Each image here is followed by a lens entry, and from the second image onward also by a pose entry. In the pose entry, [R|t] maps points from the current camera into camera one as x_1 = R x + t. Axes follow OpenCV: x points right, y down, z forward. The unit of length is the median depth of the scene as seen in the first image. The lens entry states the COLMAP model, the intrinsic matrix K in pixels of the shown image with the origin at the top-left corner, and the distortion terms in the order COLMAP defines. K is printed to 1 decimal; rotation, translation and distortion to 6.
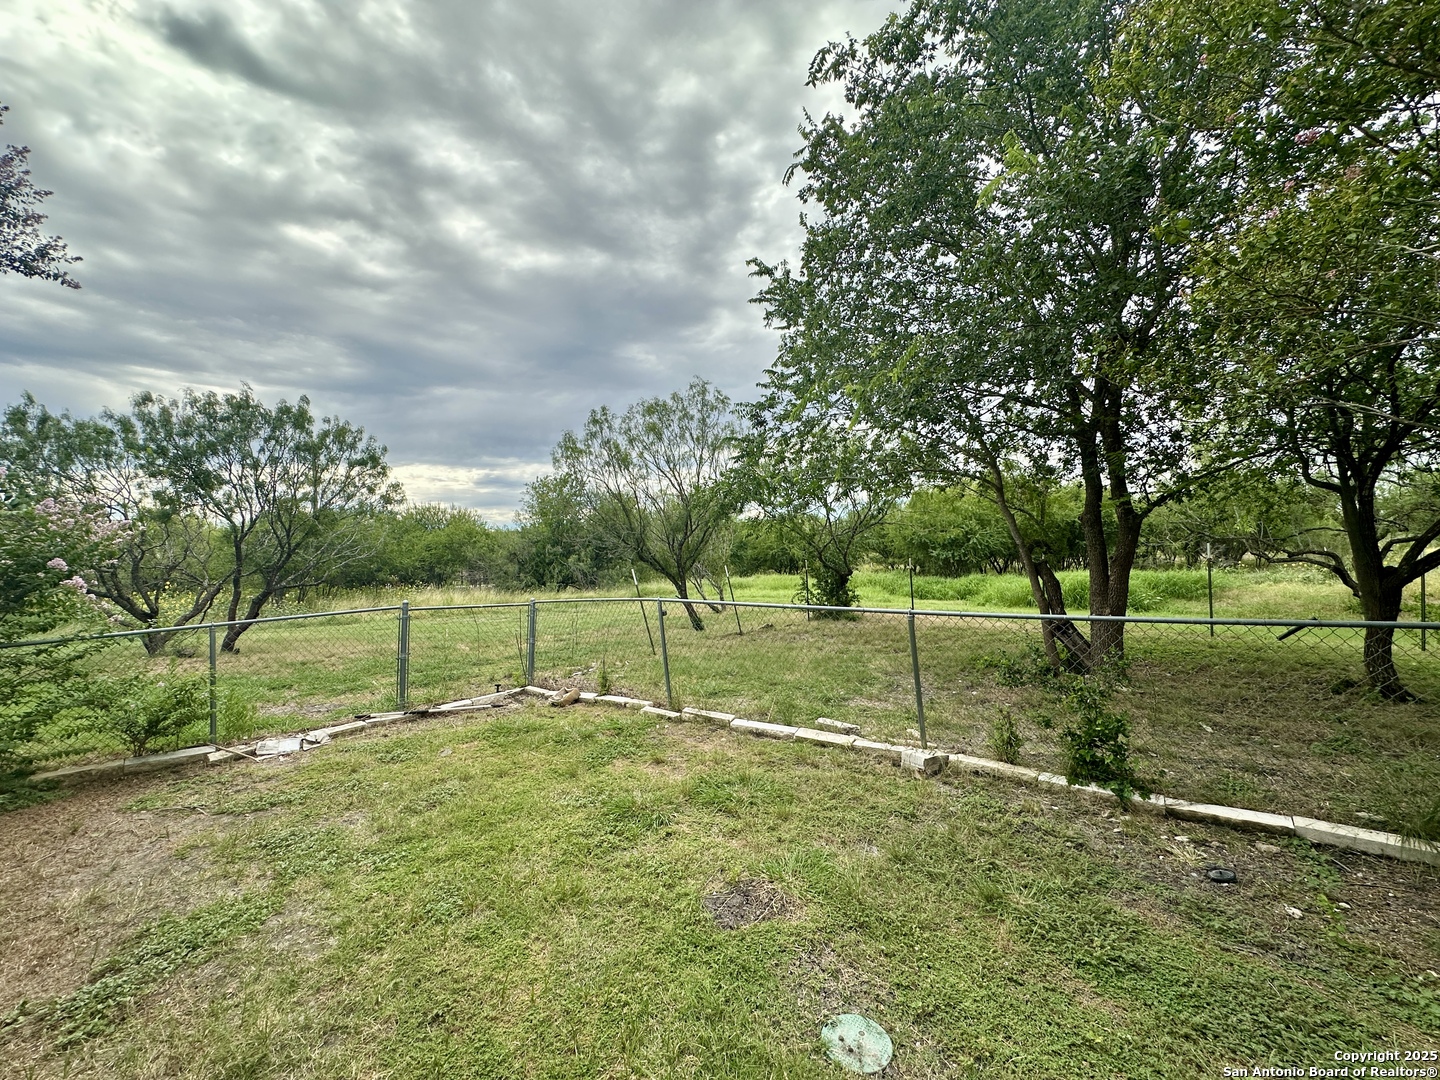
lens RADIAL K [[579.2, 0, 718.4], [0, 579.2, 539.2], [0, 0, 1]] dist [-0.001572, 0.000405]
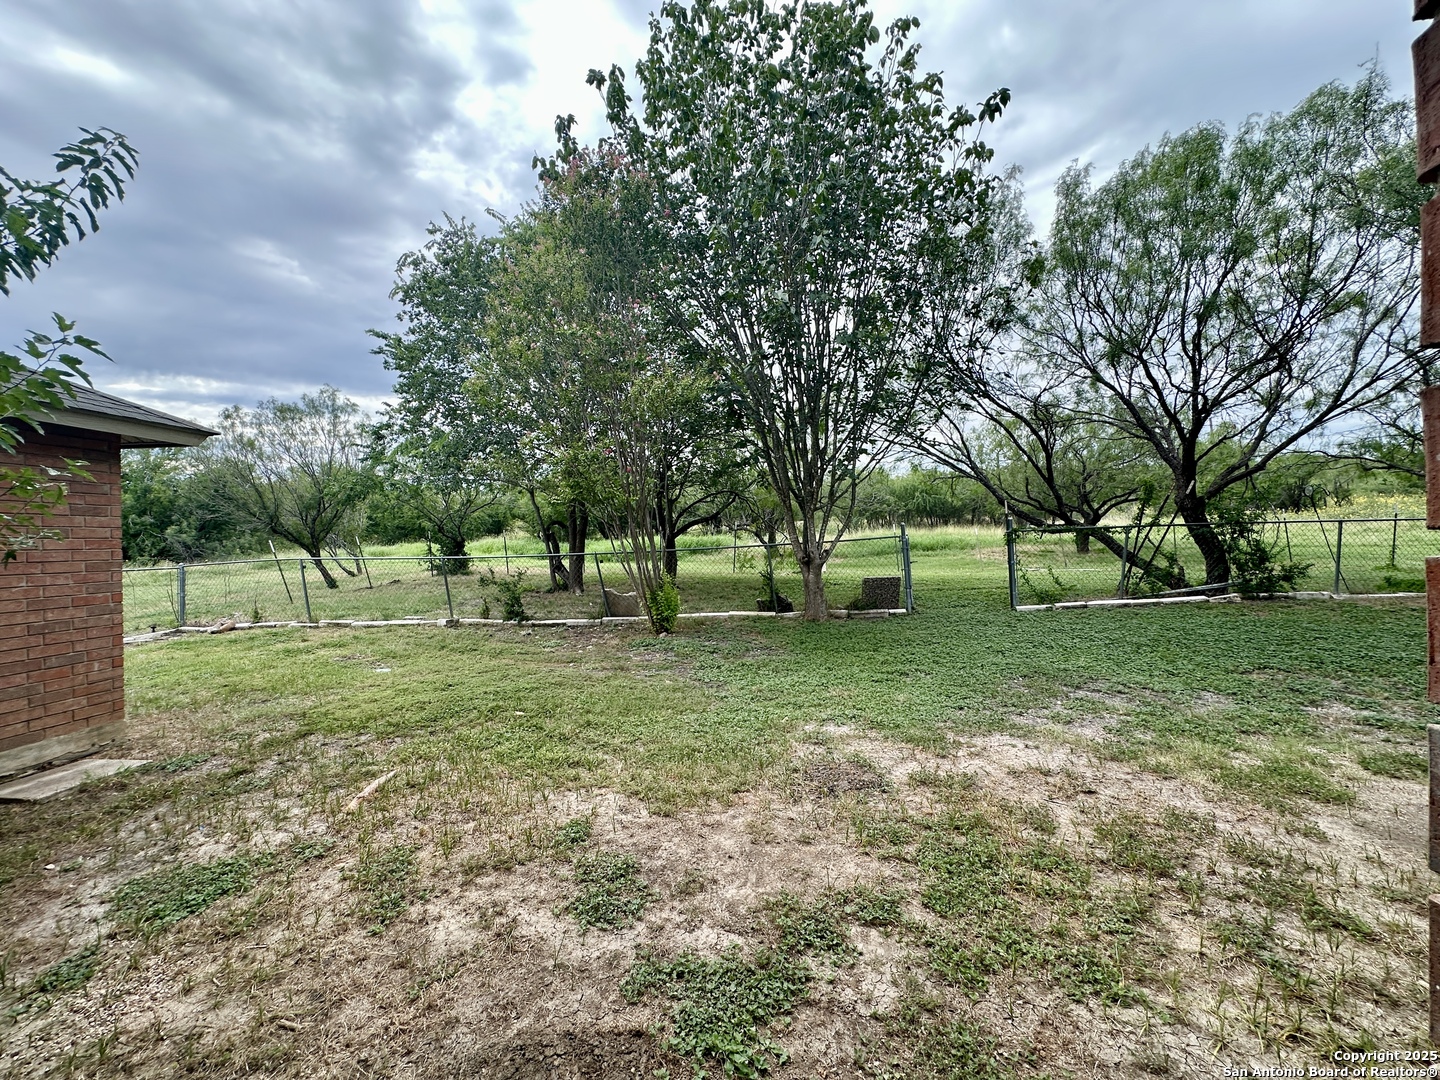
lens RADIAL K [[579.2, 0, 718.4], [0, 579.2, 539.2], [0, 0, 1]] dist [-0.001572, 0.000405]
pose [[0.853739, -0.014625, 0.520495, 0.027812], [-0.014974, 0.998503, 0.052617, -0.027132], [-0.520485, -0.052715, 0.852242, -0.505054]]
